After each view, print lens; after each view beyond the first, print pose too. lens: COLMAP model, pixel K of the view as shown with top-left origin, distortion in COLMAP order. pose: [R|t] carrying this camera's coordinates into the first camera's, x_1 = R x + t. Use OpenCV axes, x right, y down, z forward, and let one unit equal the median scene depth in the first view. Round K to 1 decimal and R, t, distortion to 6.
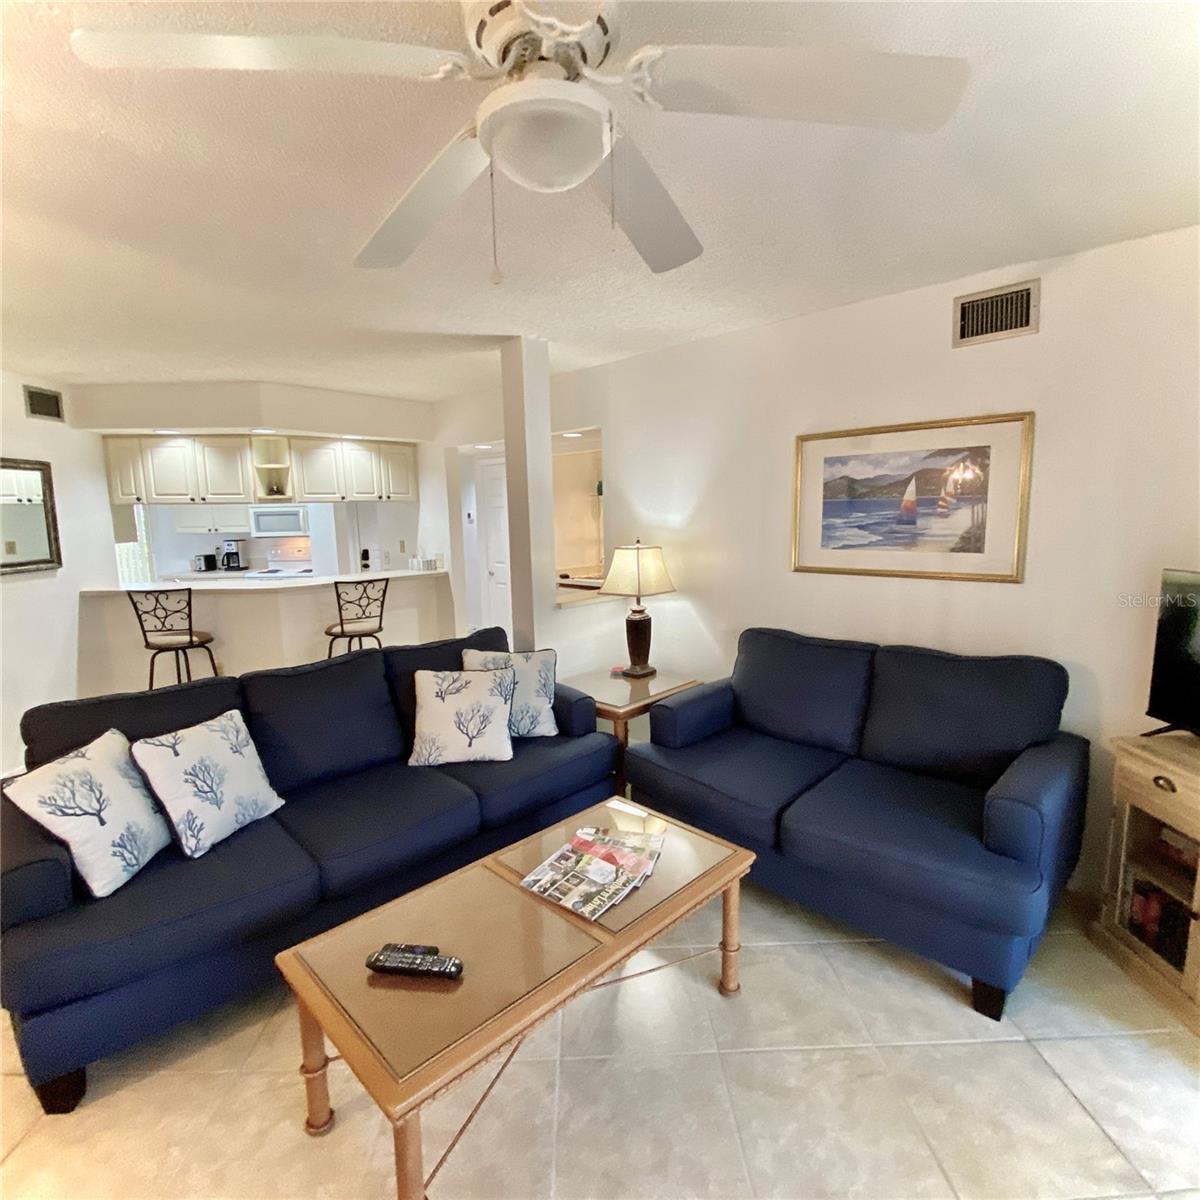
lens RADIAL K [[641.5, 0, 602.2], [0, 641.5, 601.8], [0, 0, 1]] dist [0.045880, -0.046957]
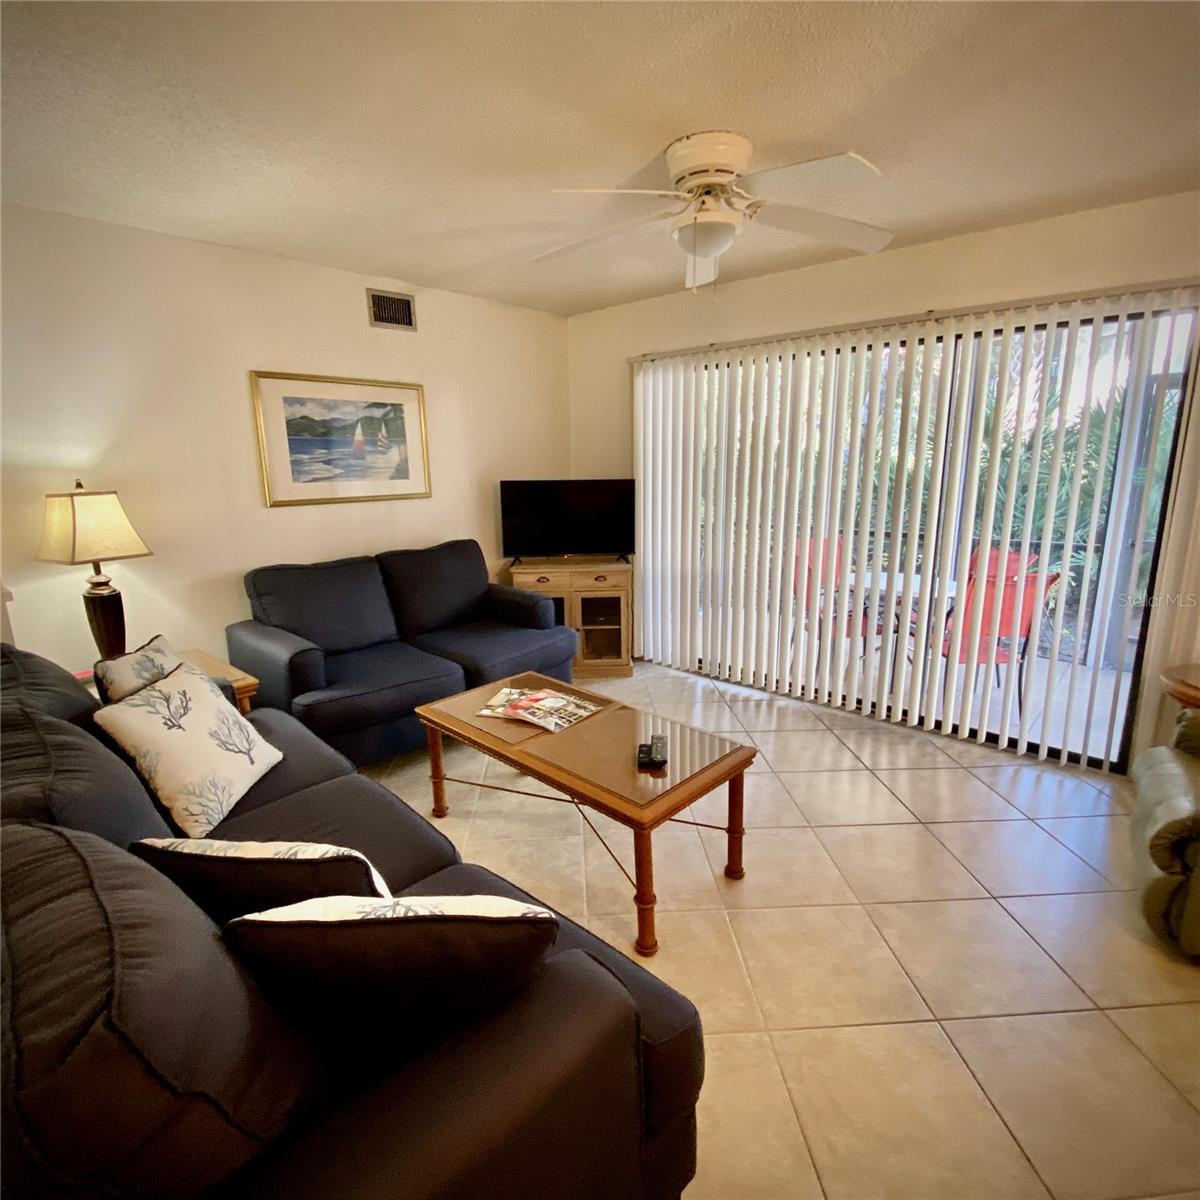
lens RADIAL K [[641.5, 0, 602.2], [0, 641.5, 601.8], [0, 0, 1]] dist [0.045880, -0.046957]
pose [[-0.025872, -0.201098, 0.979229, -0.669204], [0.156927, 0.966596, 0.202649, -0.024589], [-0.987271, 0.158910, 0.006550, 0.443051]]
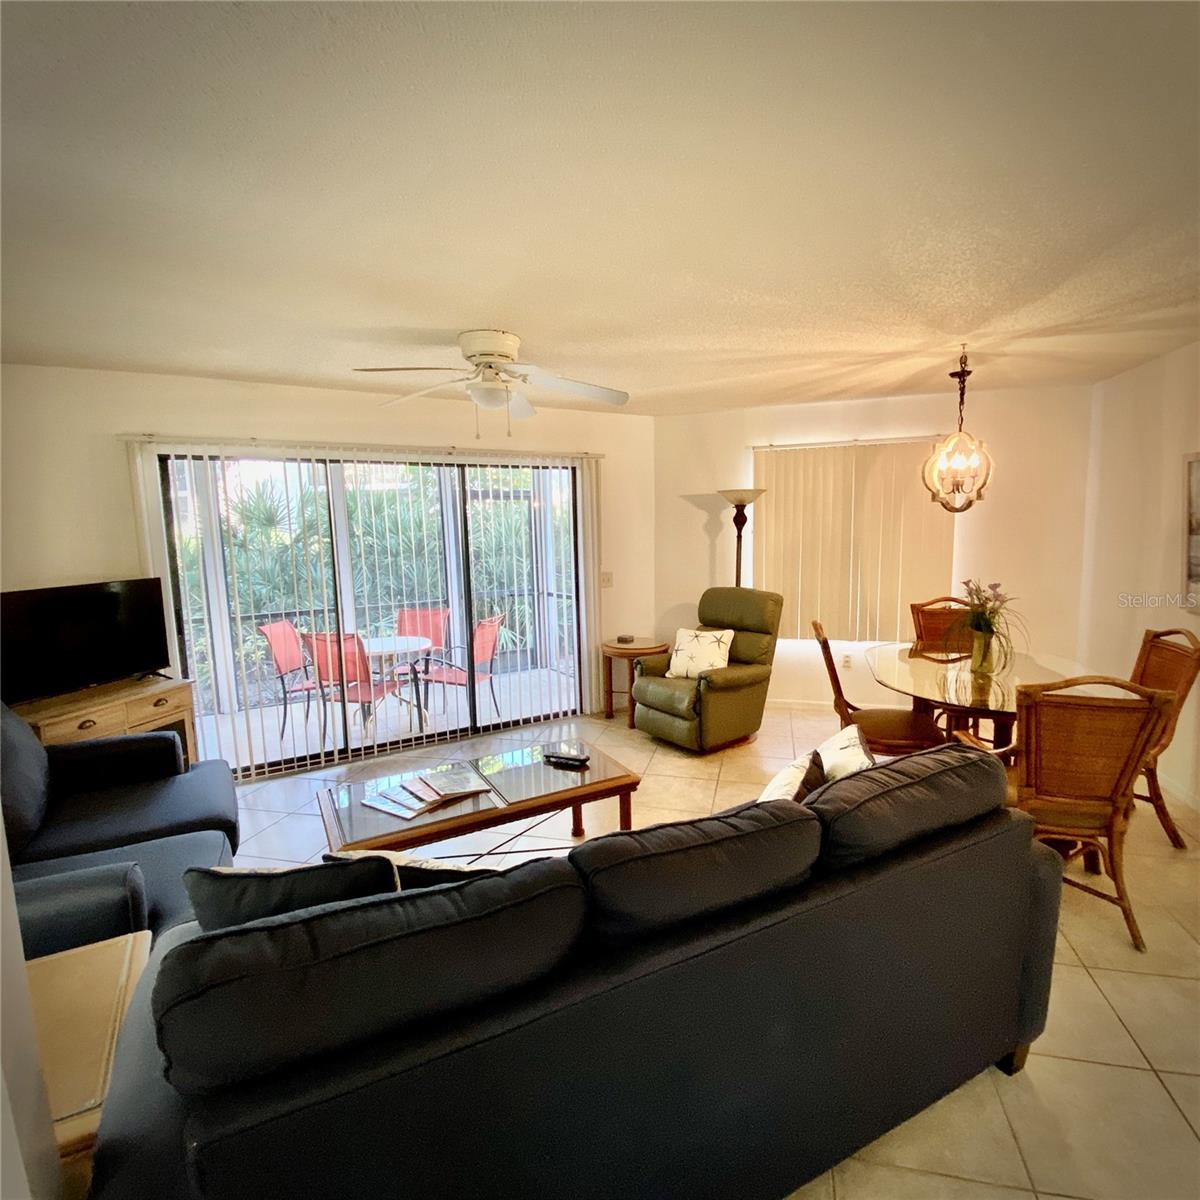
lens RADIAL K [[649.1, 0, 604.7], [0, 649.1, 603.7], [0, 0, 1]] dist [0.076128, -0.070500]
pose [[-0.959843, 0.002355, 0.280528, -0.403995], [0.077278, 0.963497, 0.256324, -0.161973], [-0.269685, 0.267709, -0.924988, 1.117530]]
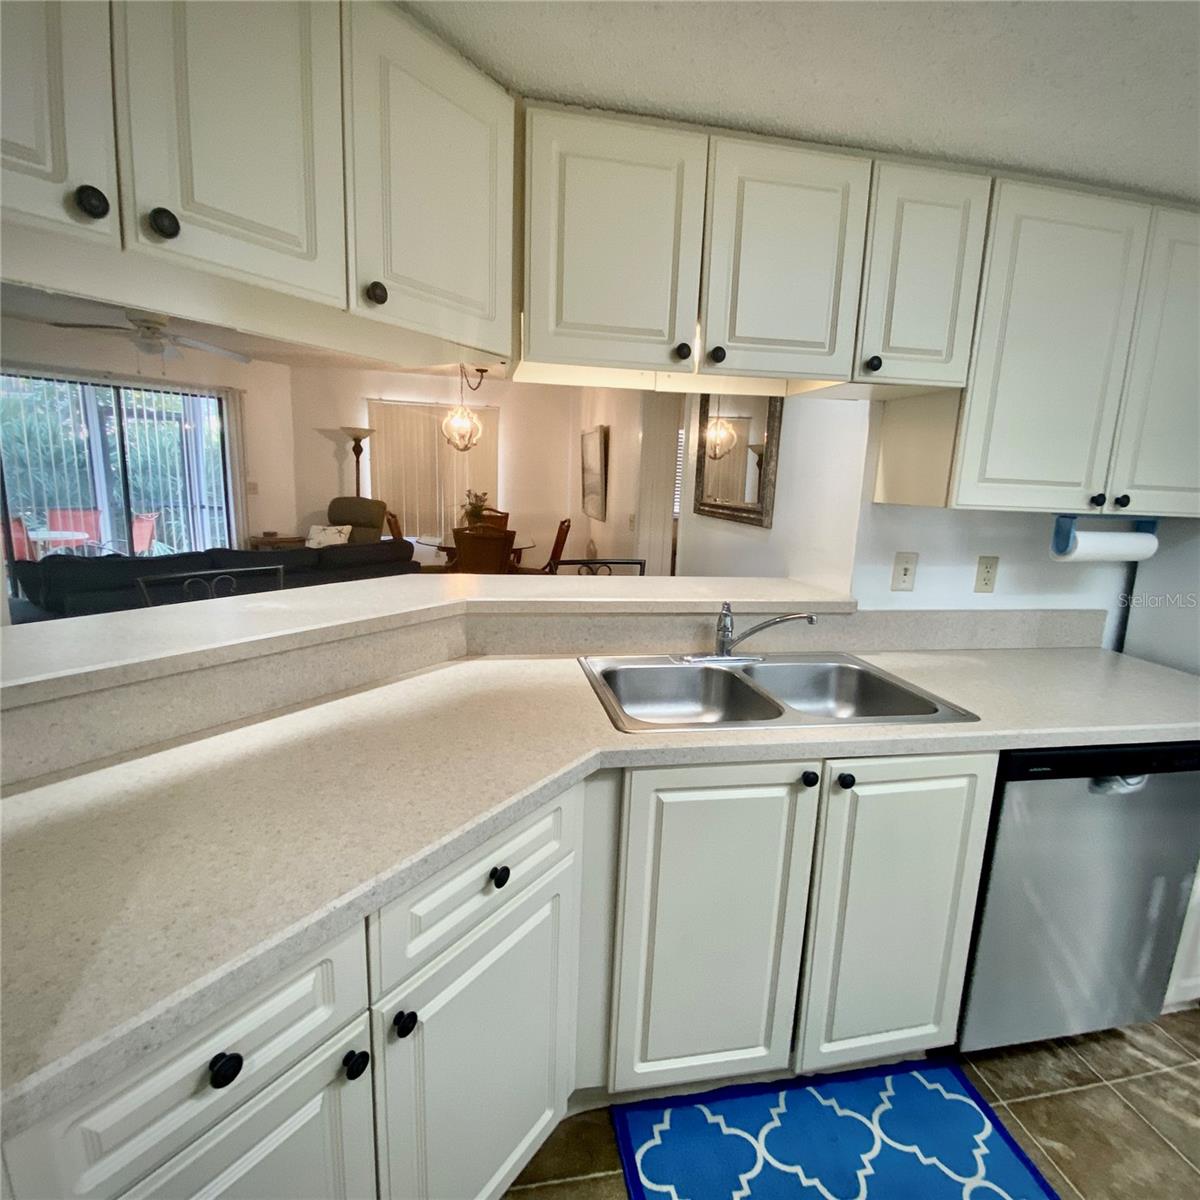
lens RADIAL K [[644.7, 0, 599.6], [0, 644.7, 601.4], [0, 0, 1]] dist [0.036490, -0.030782]
pose [[-0.986175, 0.006347, -0.165587, -0.687135], [-0.049279, 0.942825, 0.329625, -0.206606], [0.158212, 0.333227, -0.929478, 1.803237]]
